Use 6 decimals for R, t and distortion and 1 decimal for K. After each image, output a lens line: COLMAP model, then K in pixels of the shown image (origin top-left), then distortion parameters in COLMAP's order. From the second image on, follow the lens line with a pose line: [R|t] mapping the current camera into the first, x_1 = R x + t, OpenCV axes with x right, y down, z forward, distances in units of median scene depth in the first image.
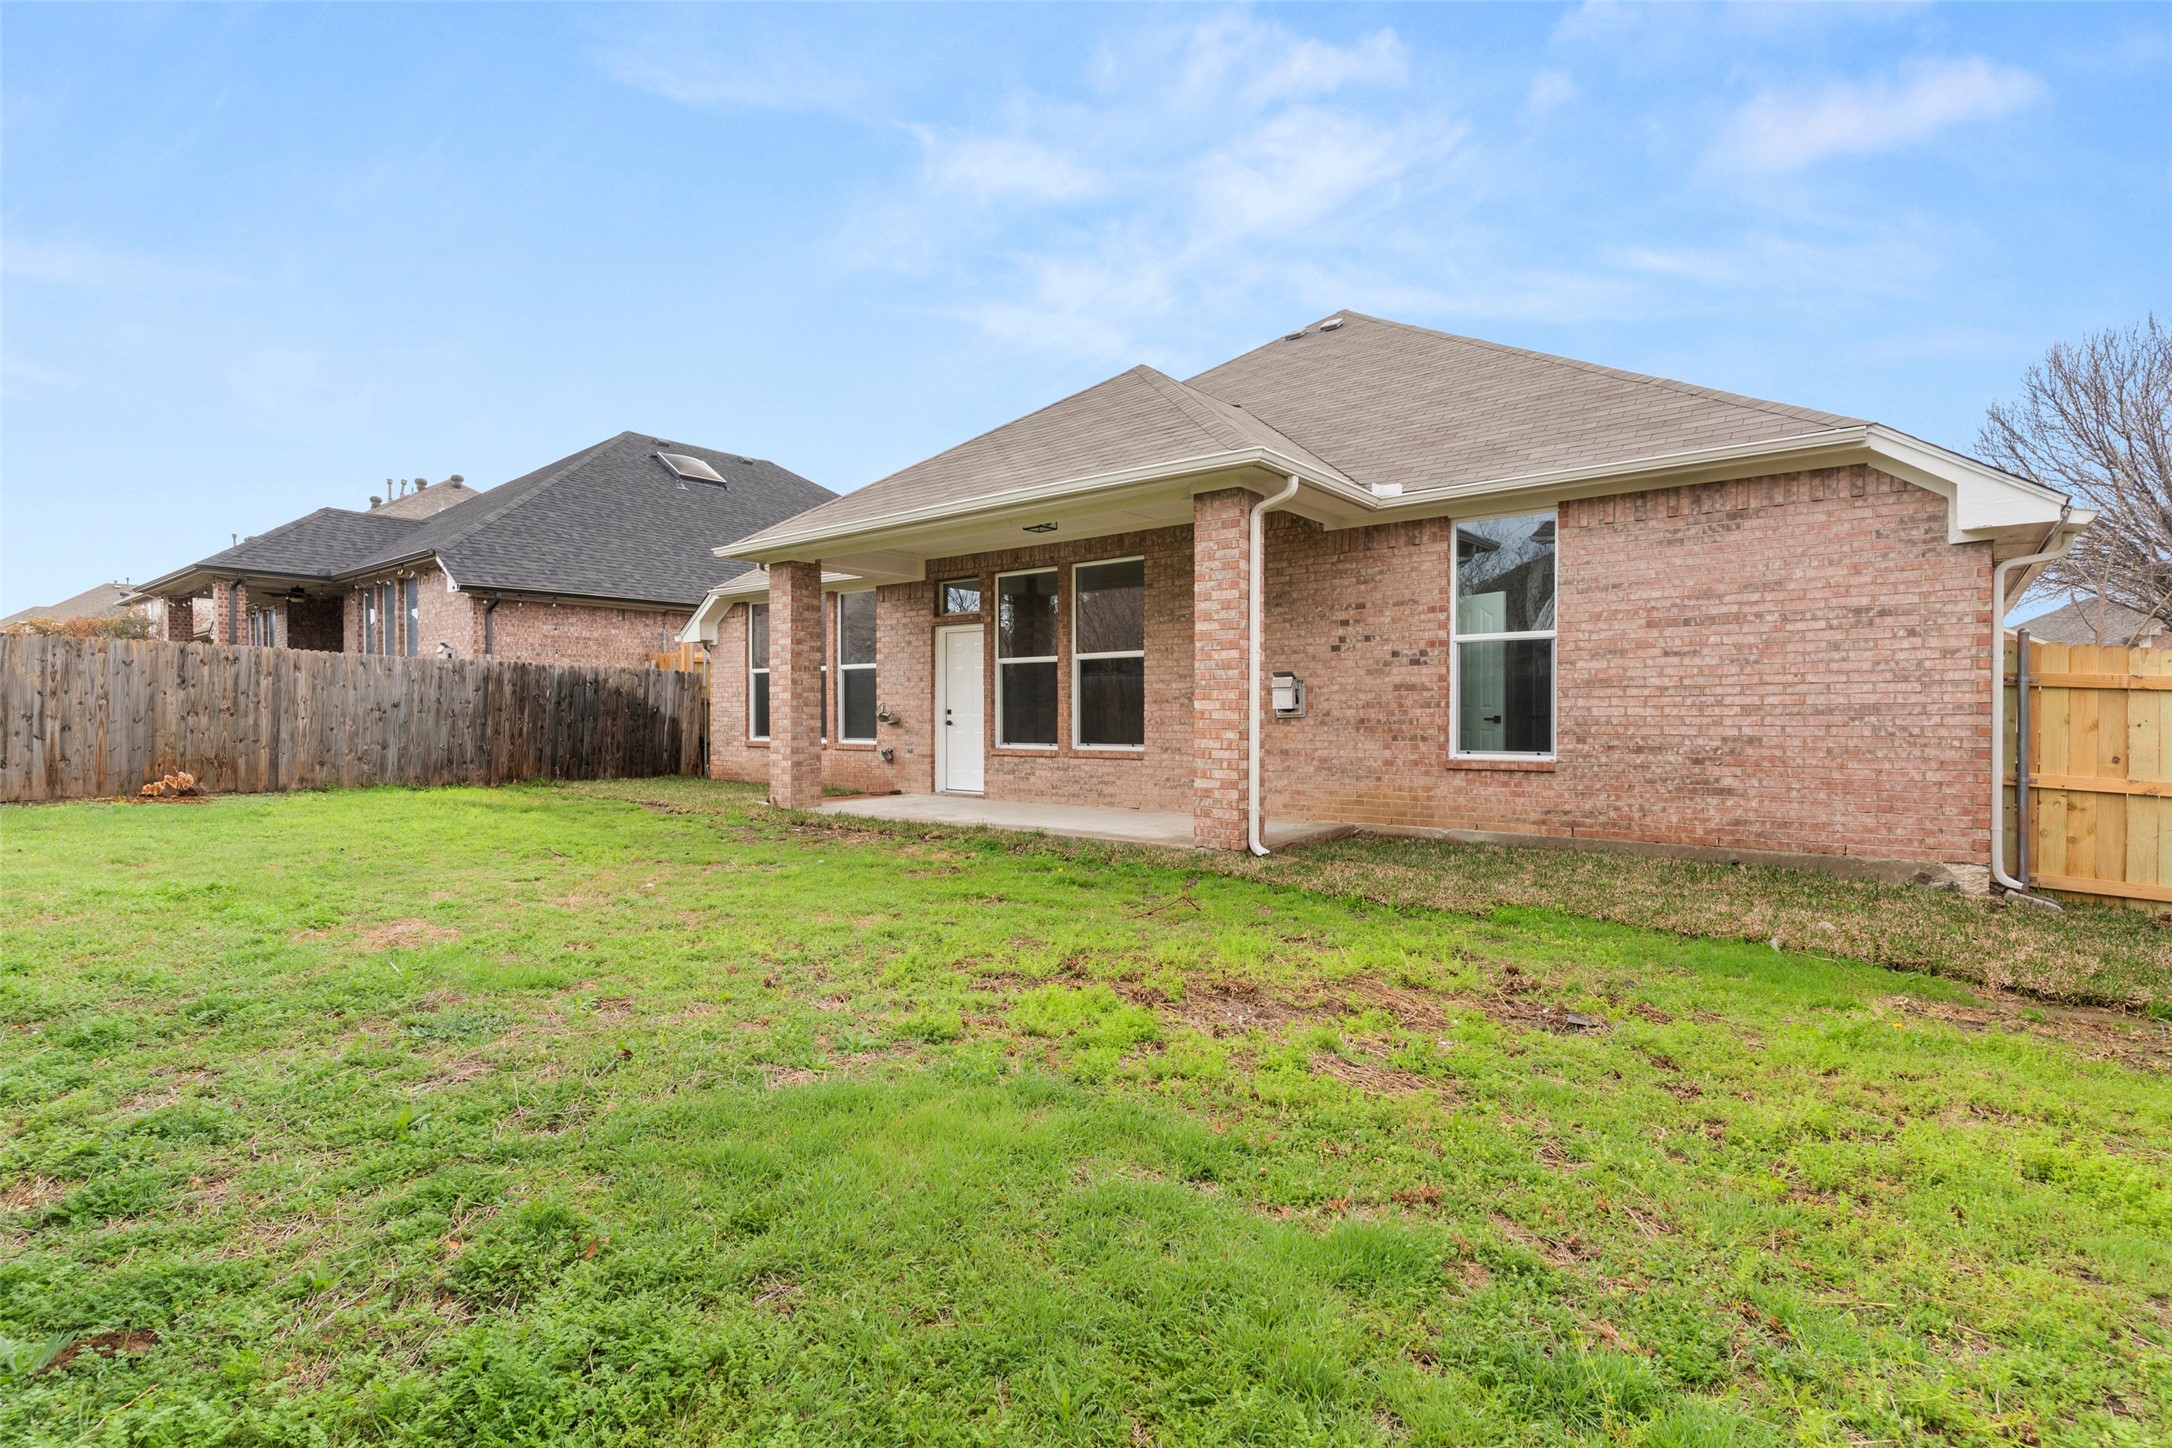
lens RADIAL K [[1049.2, 0, 1075.6], [0, 1049.2, 721.2], [0, 0, 1]] dist [-0.001750, -0.000550]
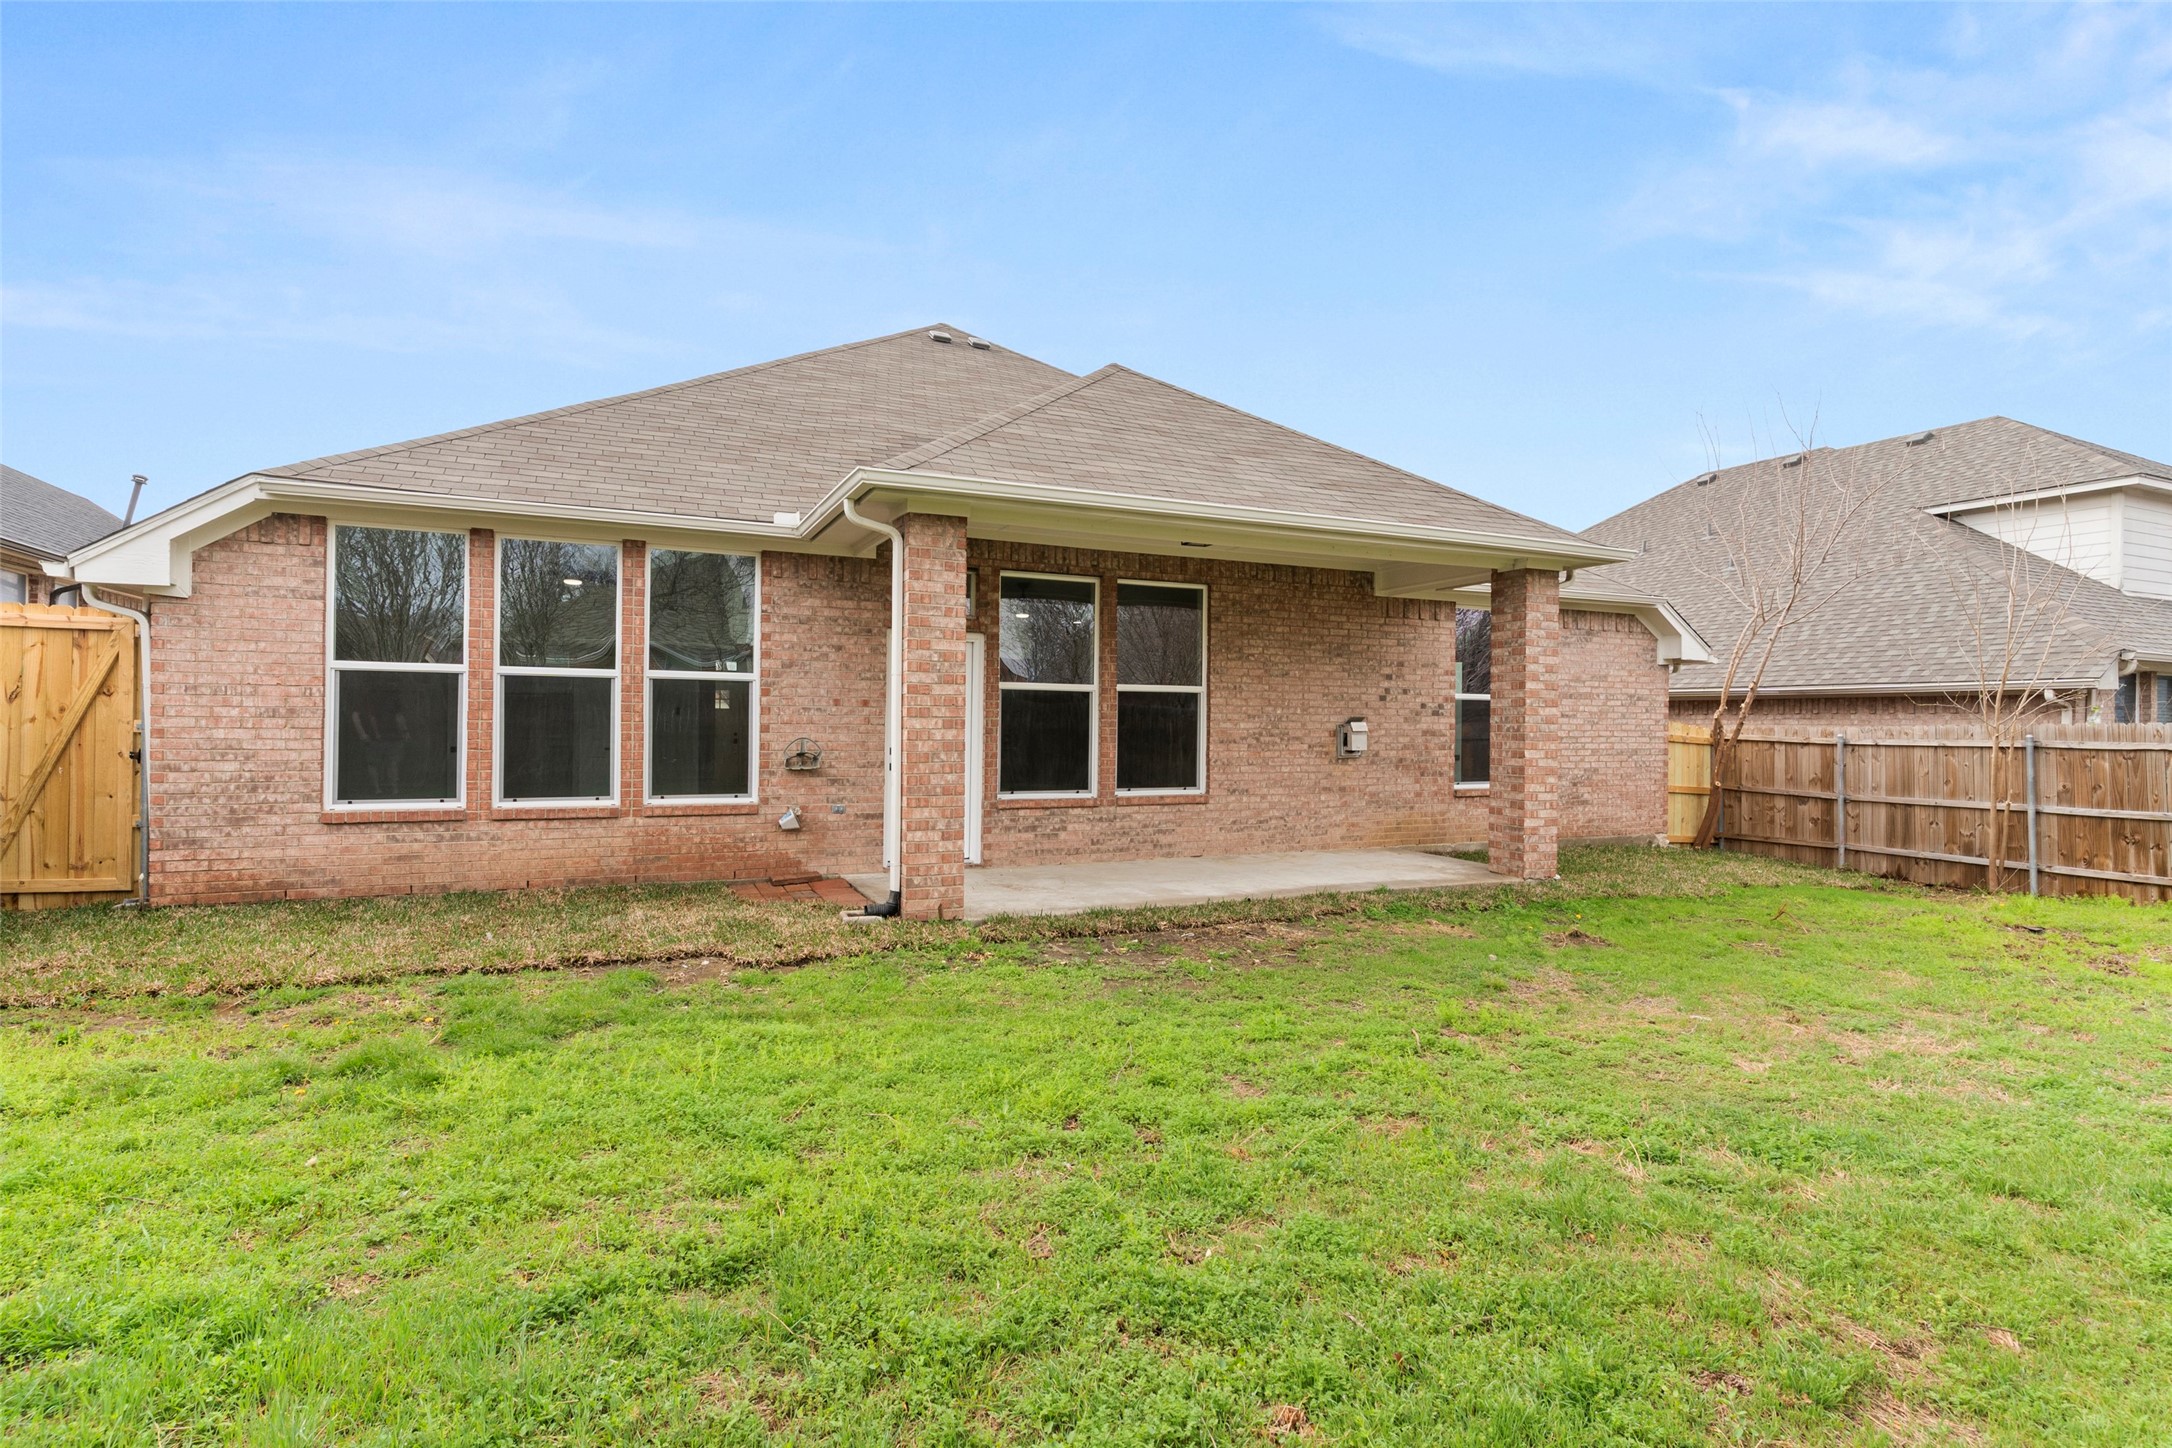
lens RADIAL K [[1049.2, 0, 1078.1], [0, 1049.2, 725.2], [0, 0, 1]] dist [-0.001750, -0.000550]
pose [[0.445090, 0.005920, 0.895466, -0.857137], [-0.005798, 0.999976, -0.003729, -0.030137], [-0.895467, -0.003532, 0.445114, 0.711341]]
